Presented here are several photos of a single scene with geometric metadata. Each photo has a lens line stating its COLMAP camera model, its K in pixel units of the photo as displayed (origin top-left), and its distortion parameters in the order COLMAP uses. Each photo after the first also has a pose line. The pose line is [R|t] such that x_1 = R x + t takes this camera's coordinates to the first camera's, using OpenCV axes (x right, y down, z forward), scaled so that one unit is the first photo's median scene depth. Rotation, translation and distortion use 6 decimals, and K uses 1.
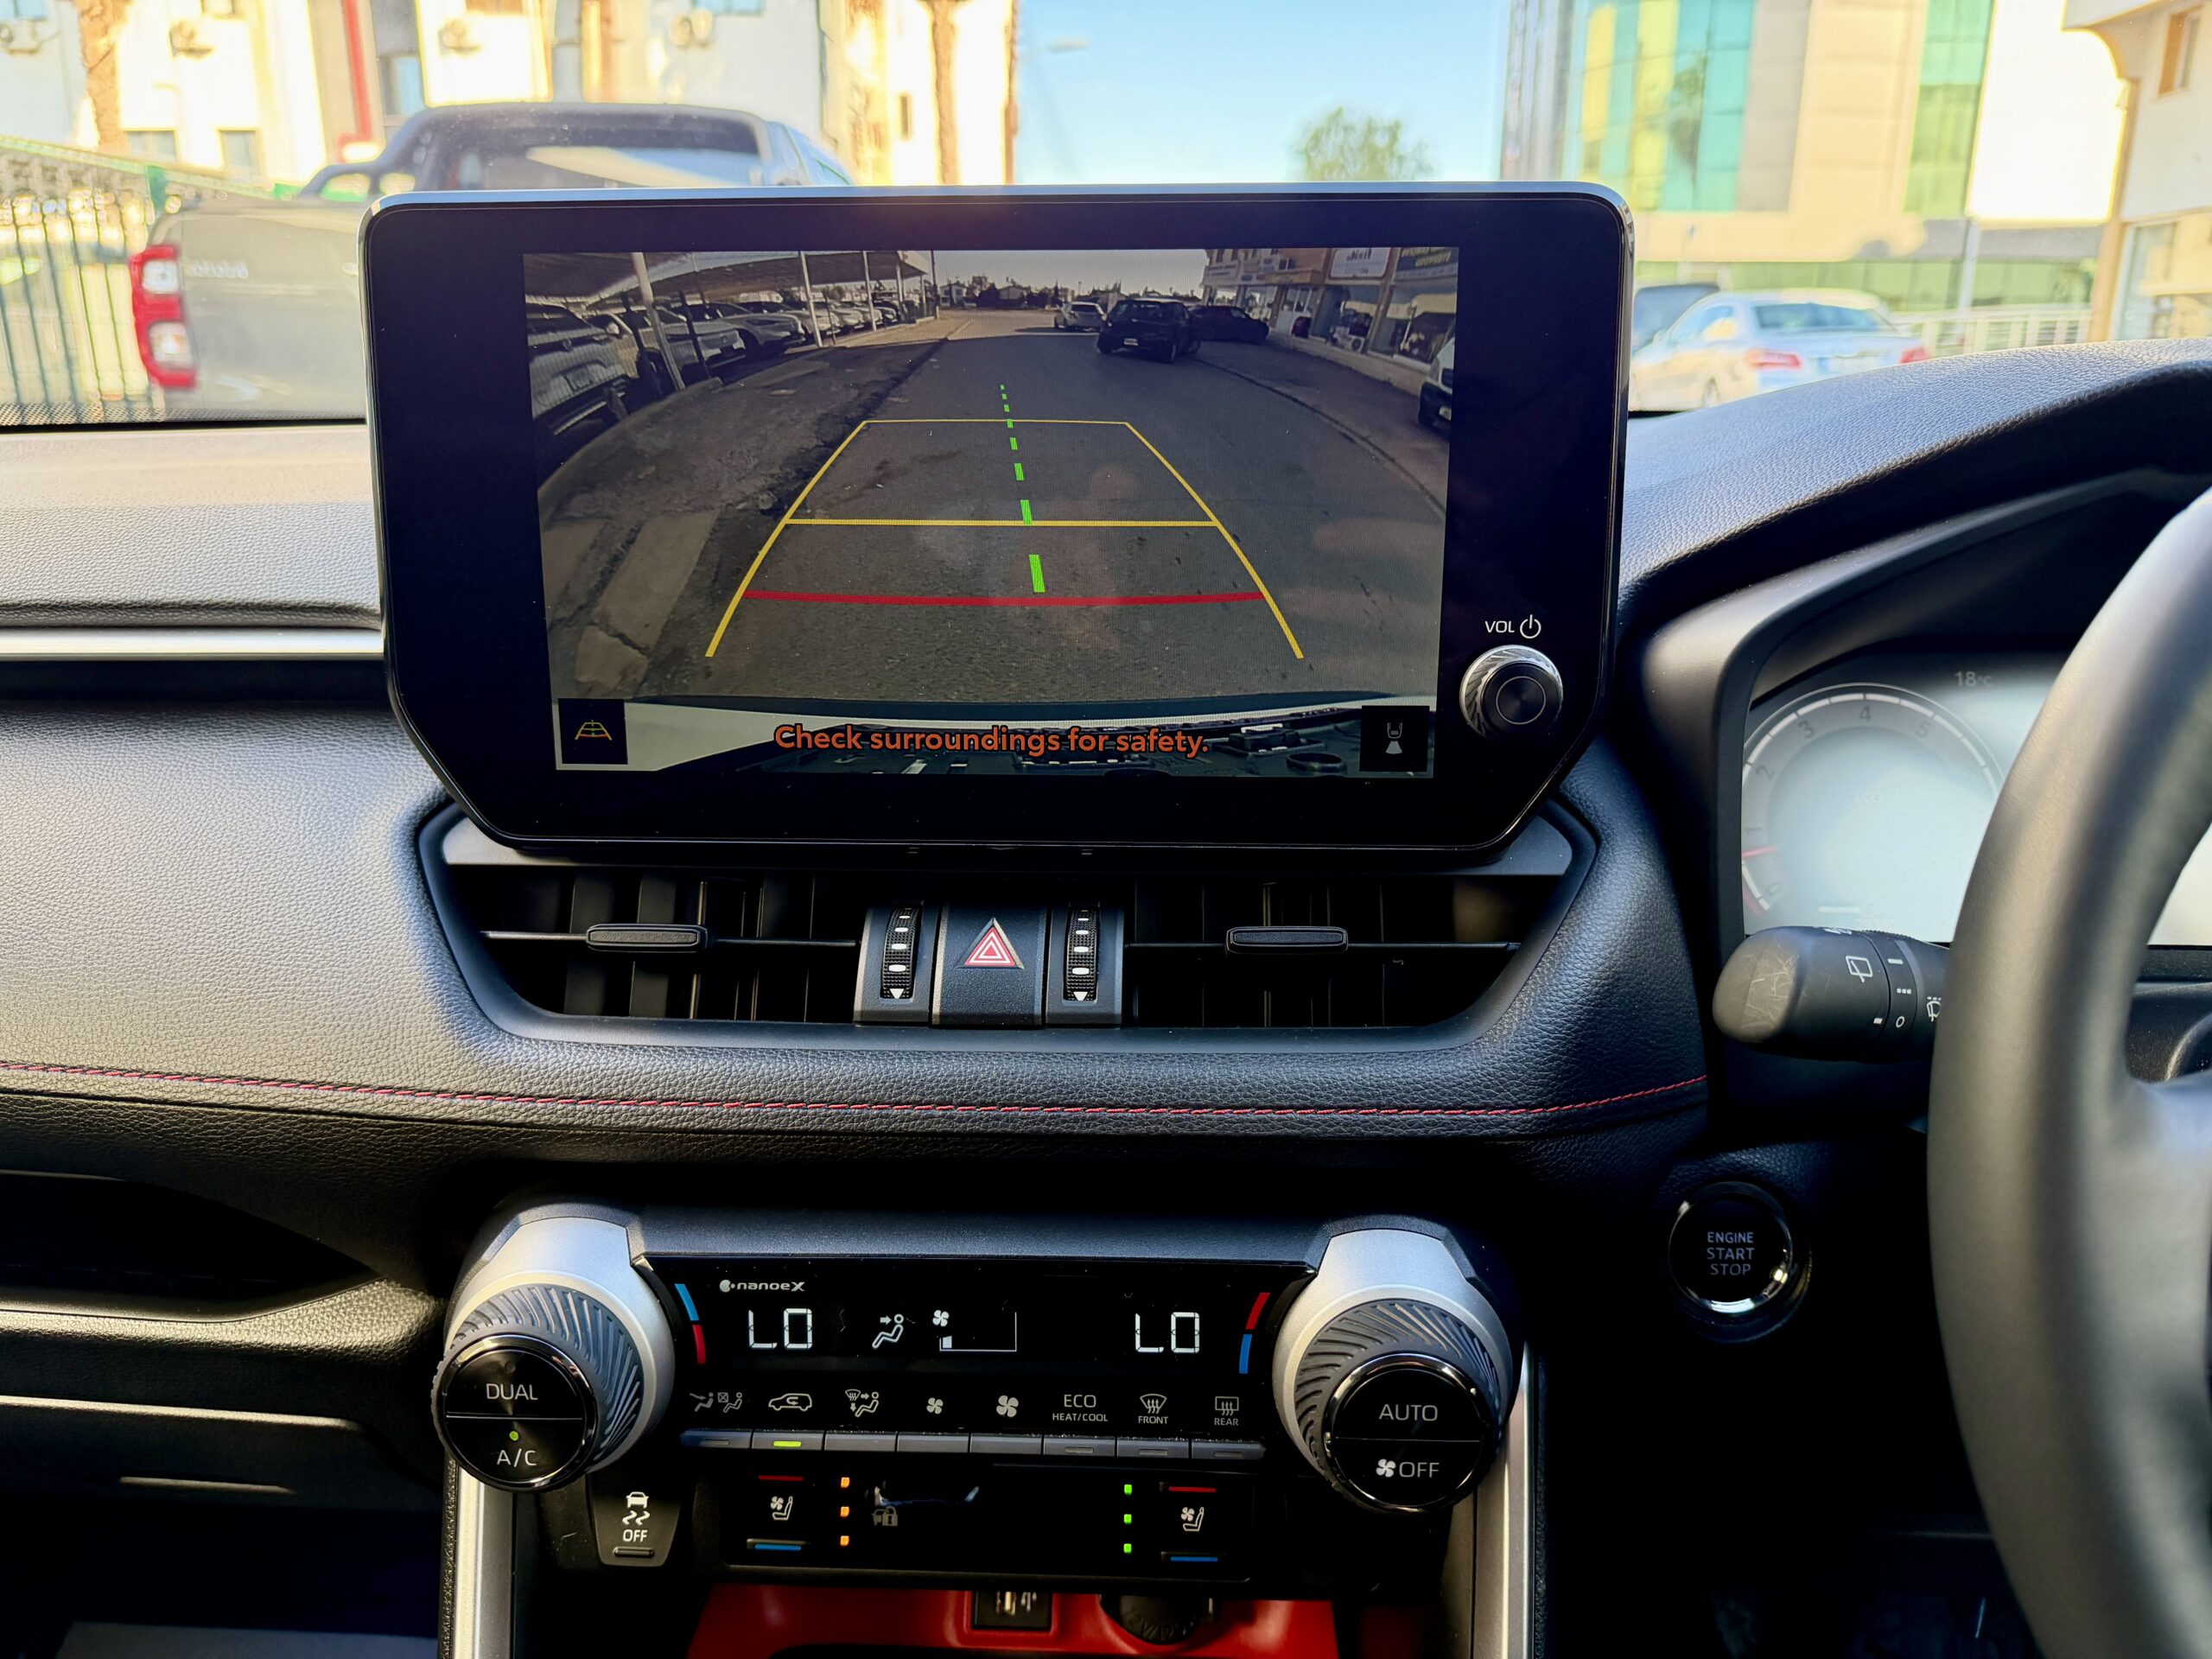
lens RADIAL K [[1553.9, 0, 1103.2], [0, 1553.9, 813.1], [0, 0, 1]] dist [0.058793, -0.110325]
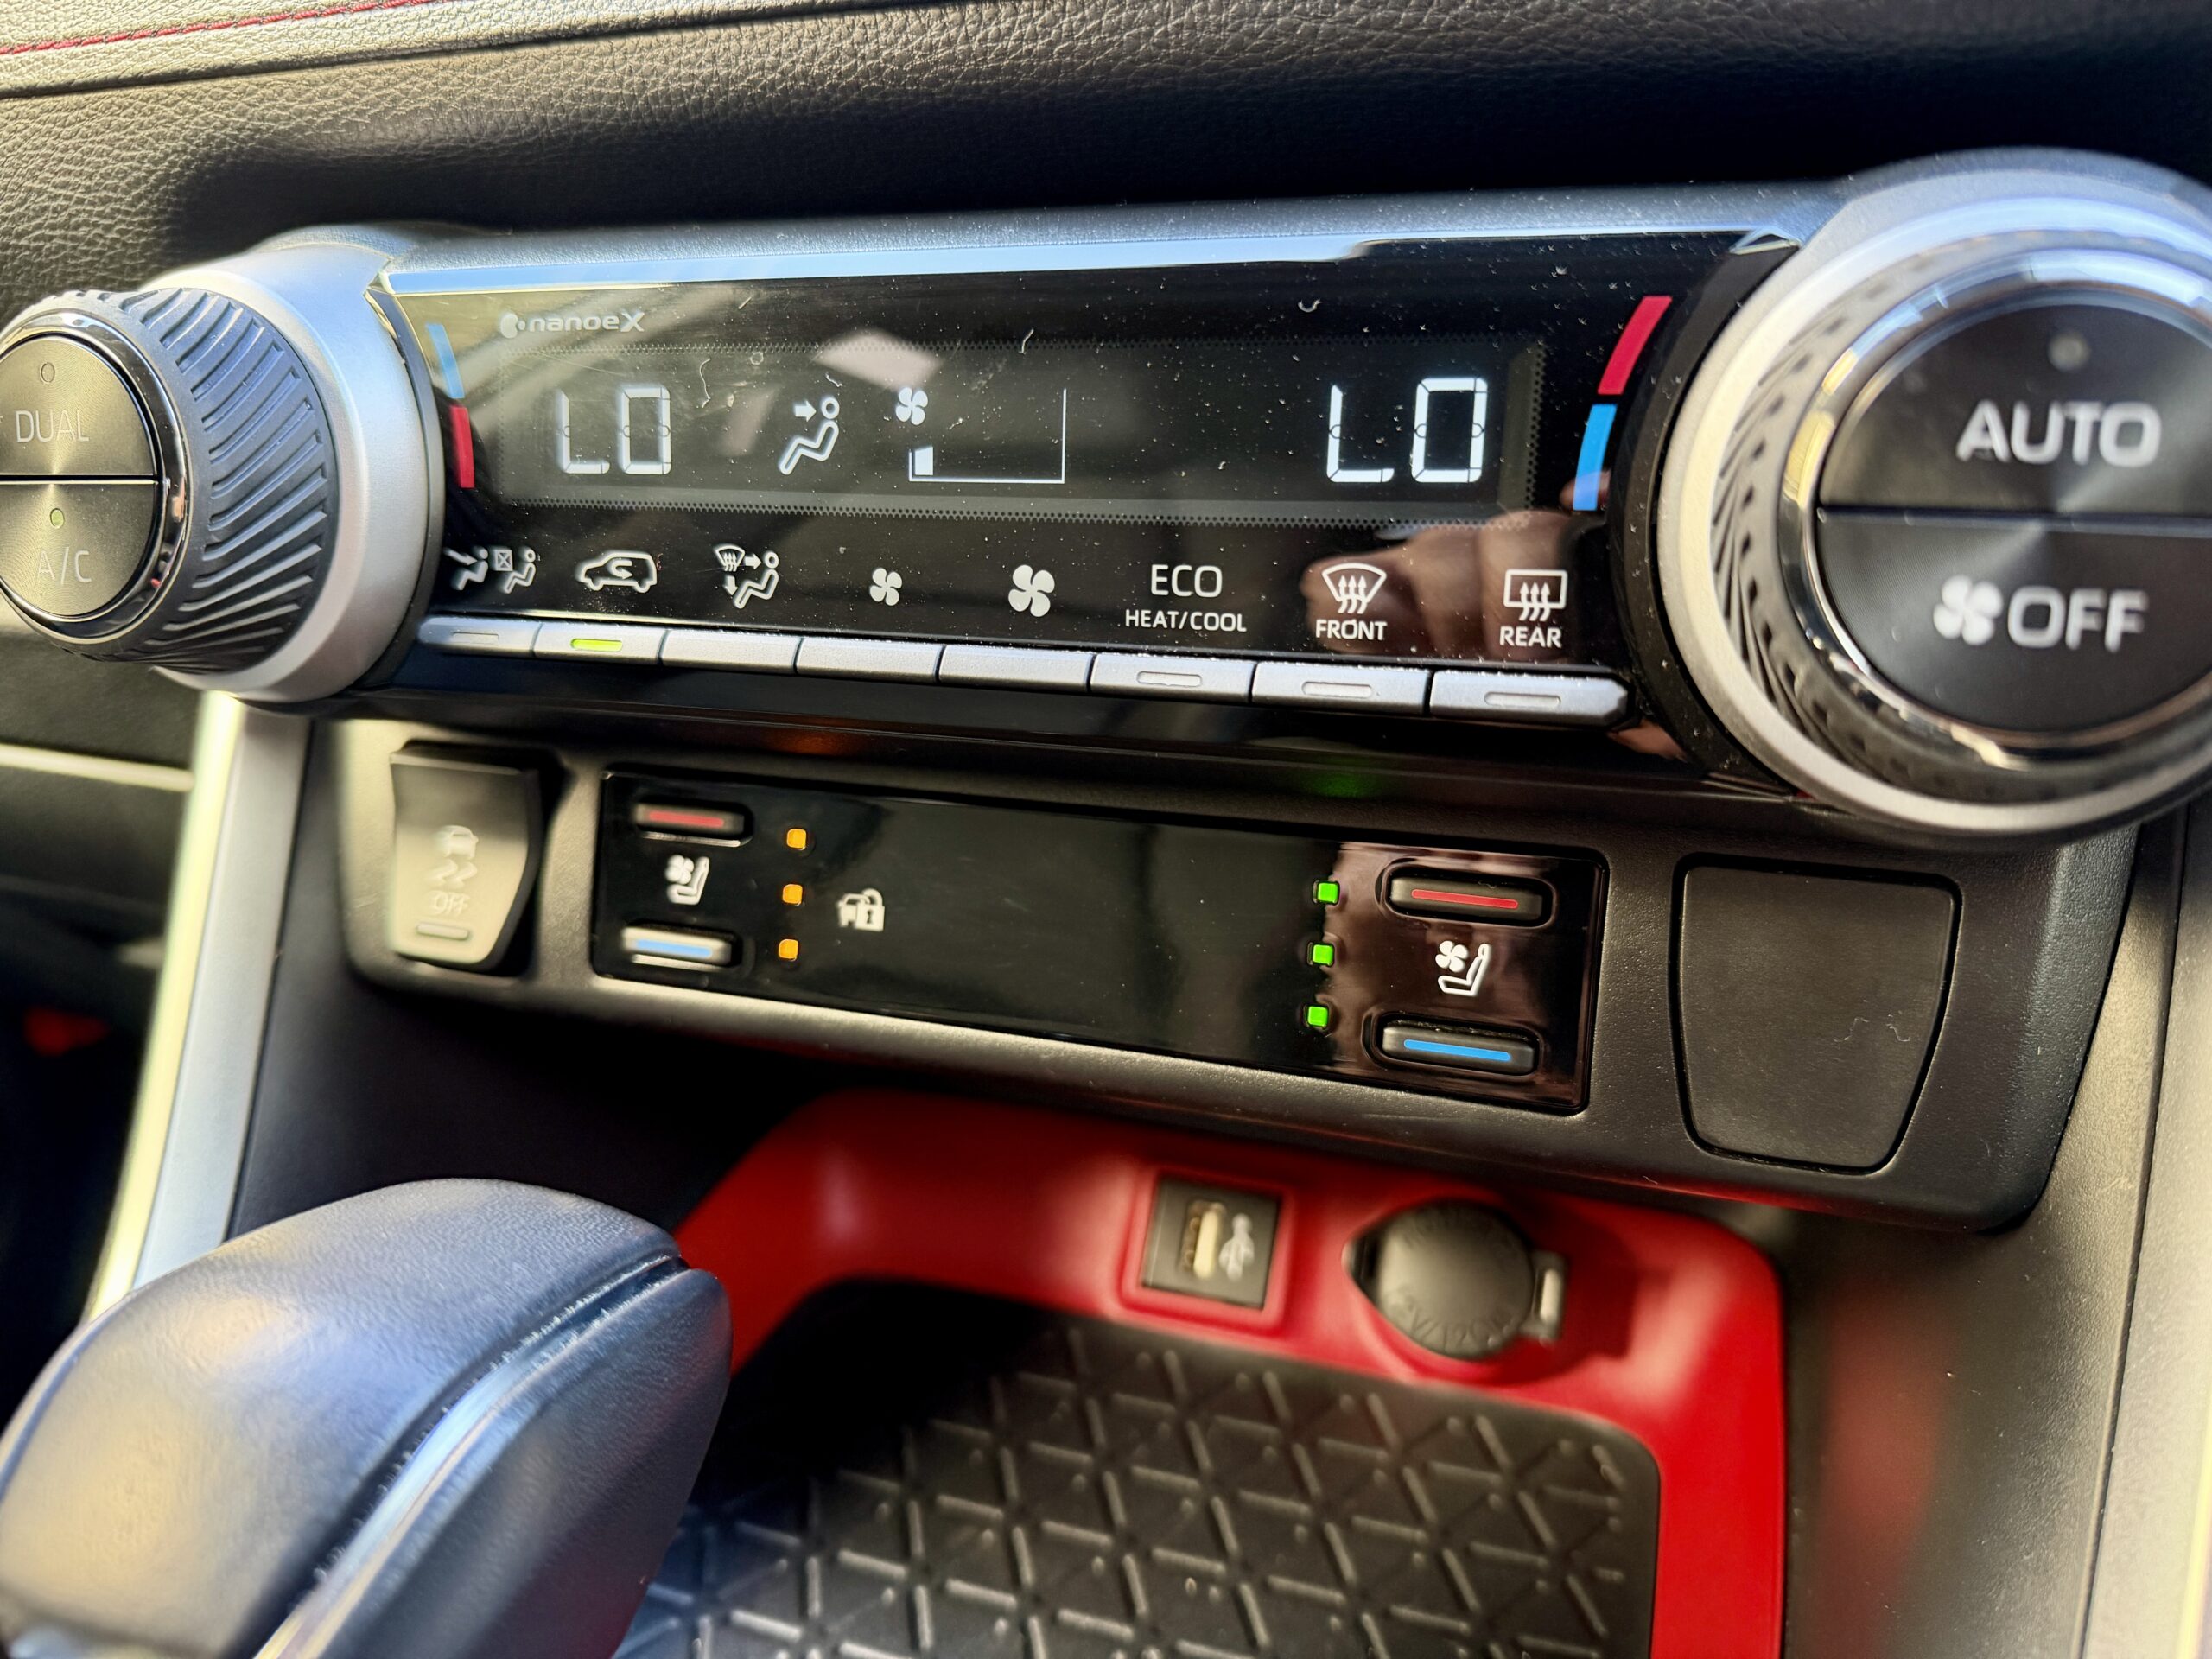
lens RADIAL K [[1649.5, 0, 1098.3], [0, 1649.5, 836.0], [0, 0, 1]] dist [0.147431, -0.313476]
pose [[0.950119, 0.077577, -0.302087, 0.105782], [-0.058550, 0.995717, 0.071552, 0.412432], [0.306343, -0.050296, 0.950591, 0.547551]]
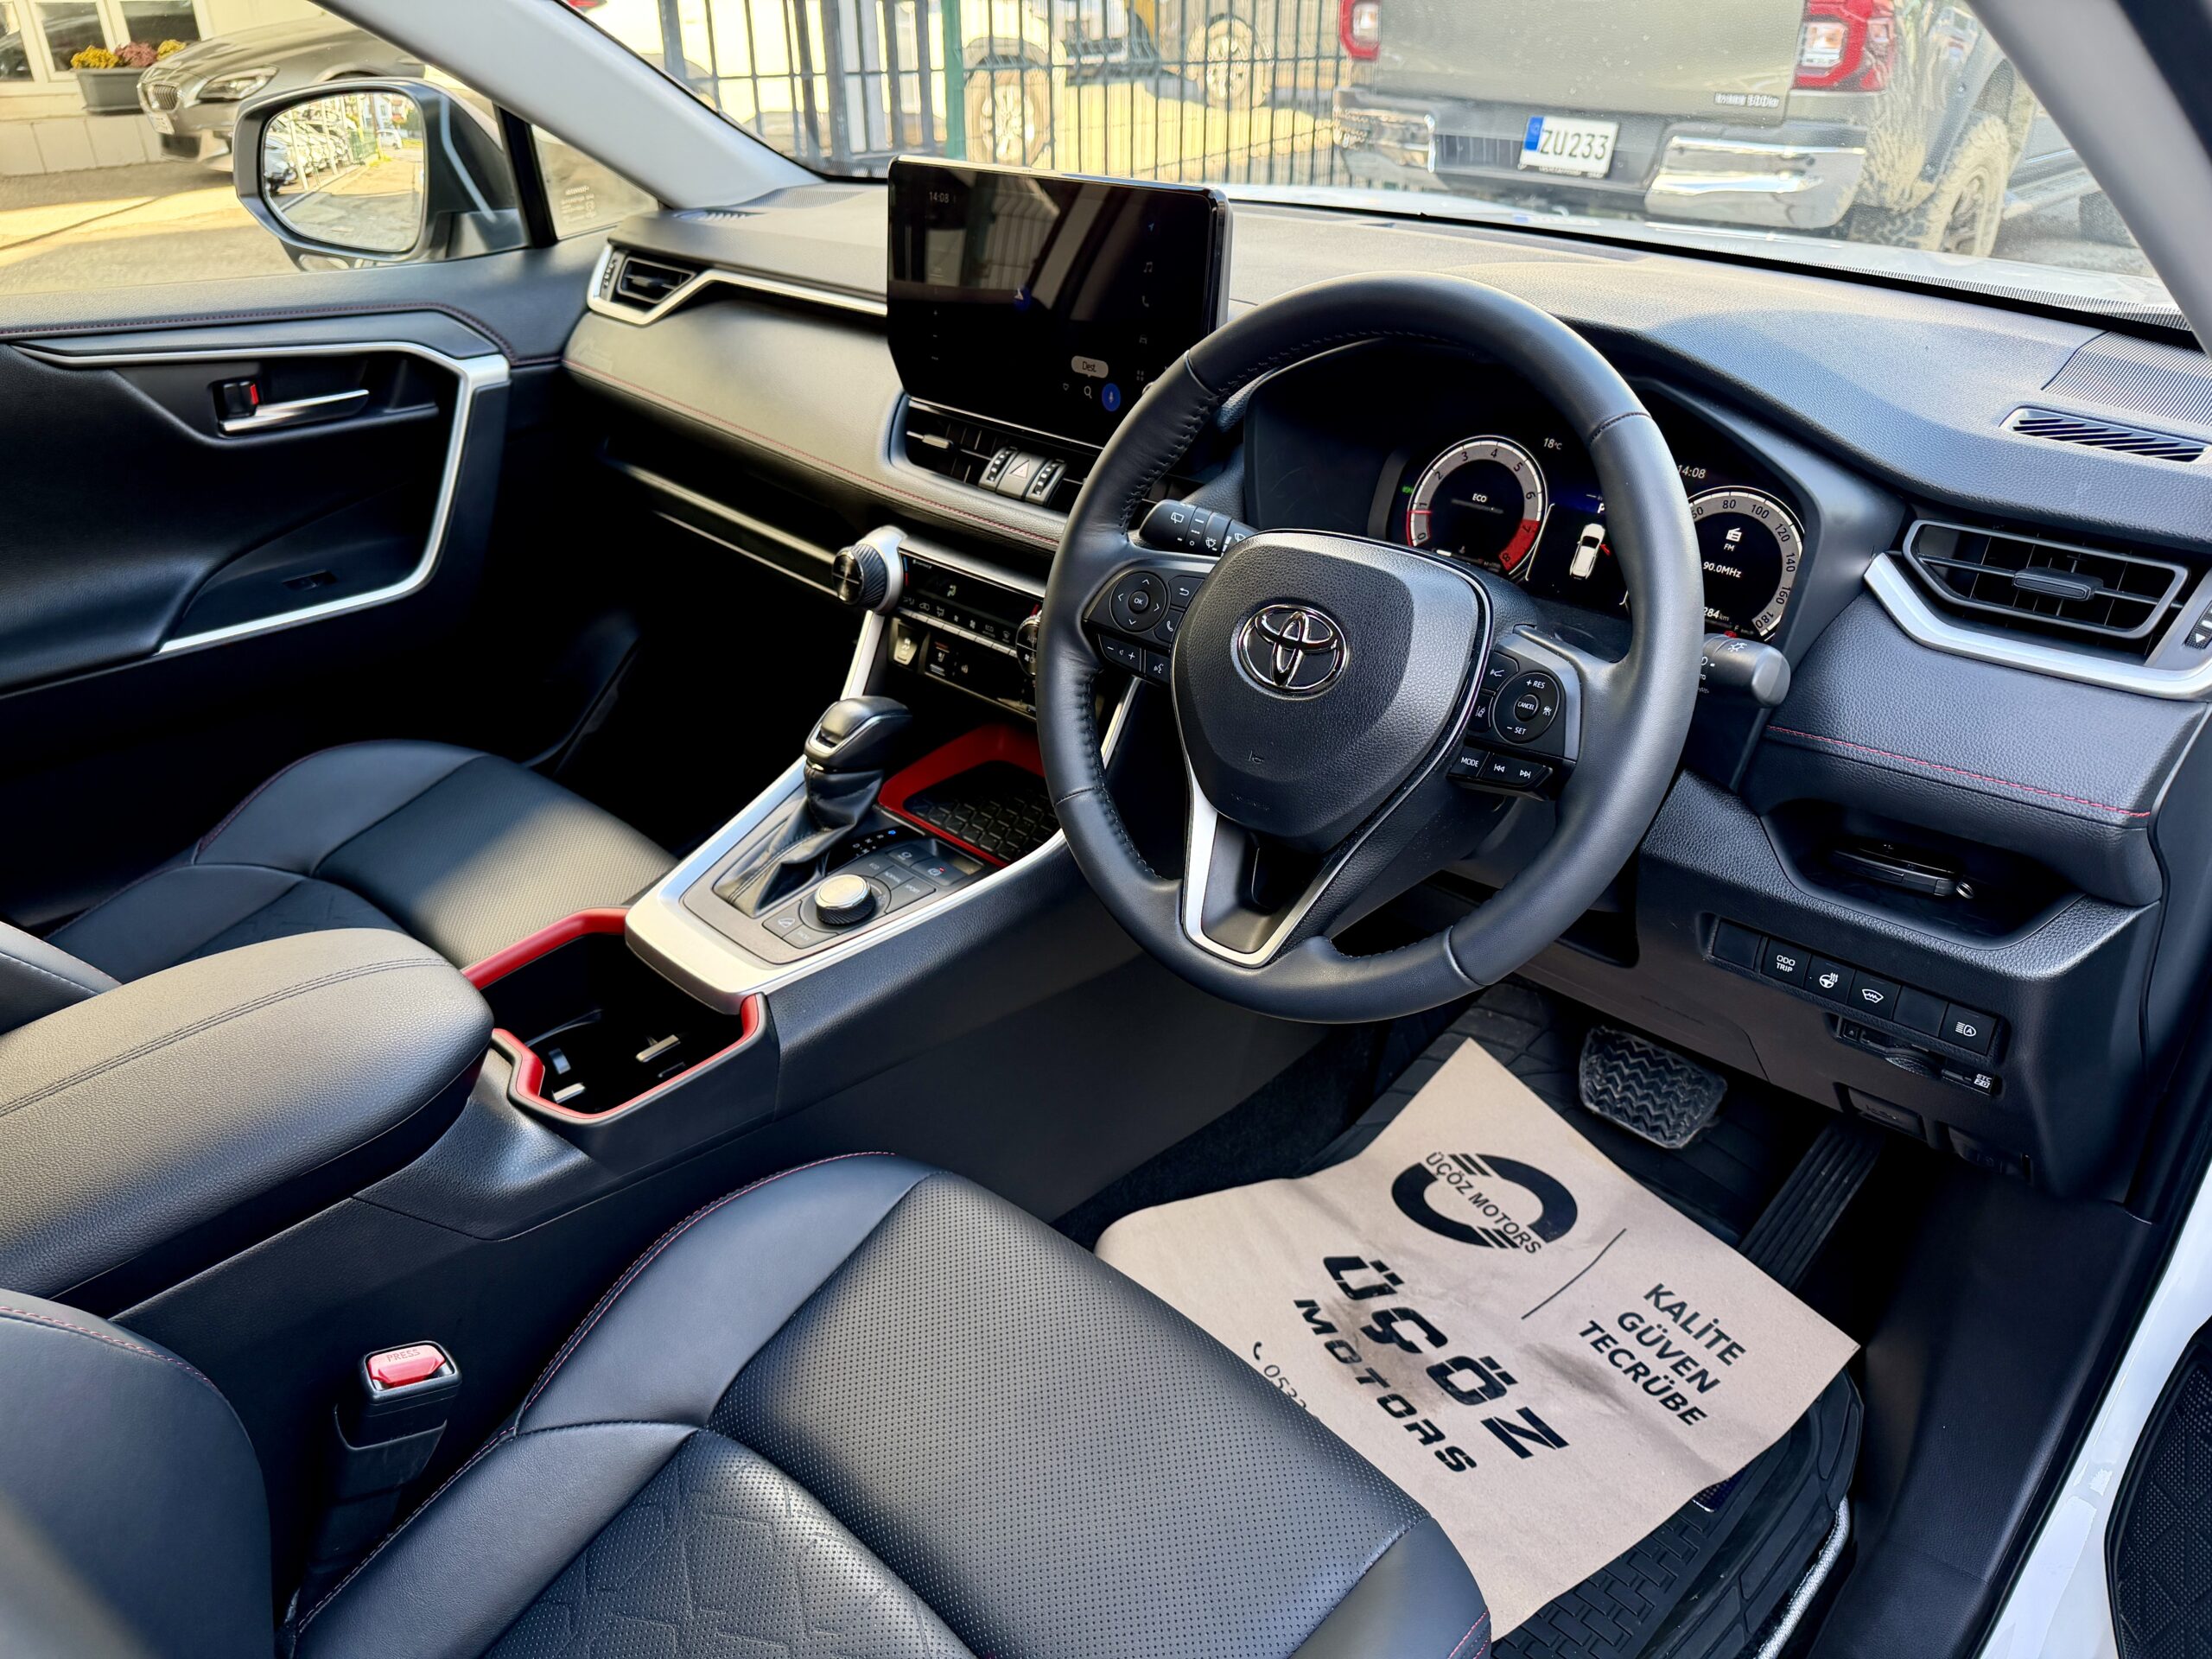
lens RADIAL K [[1553.9, 0, 1103.2], [0, 1553.9, 813.1], [0, 0, 1]] dist [0.058793, -0.110325]
pose [[0.744131, 0.317473, -0.587775, 1.901610], [-0.196310, 0.944932, 0.261851, -0.089306], [0.638538, -0.079466, 0.765477, -1.071012]]
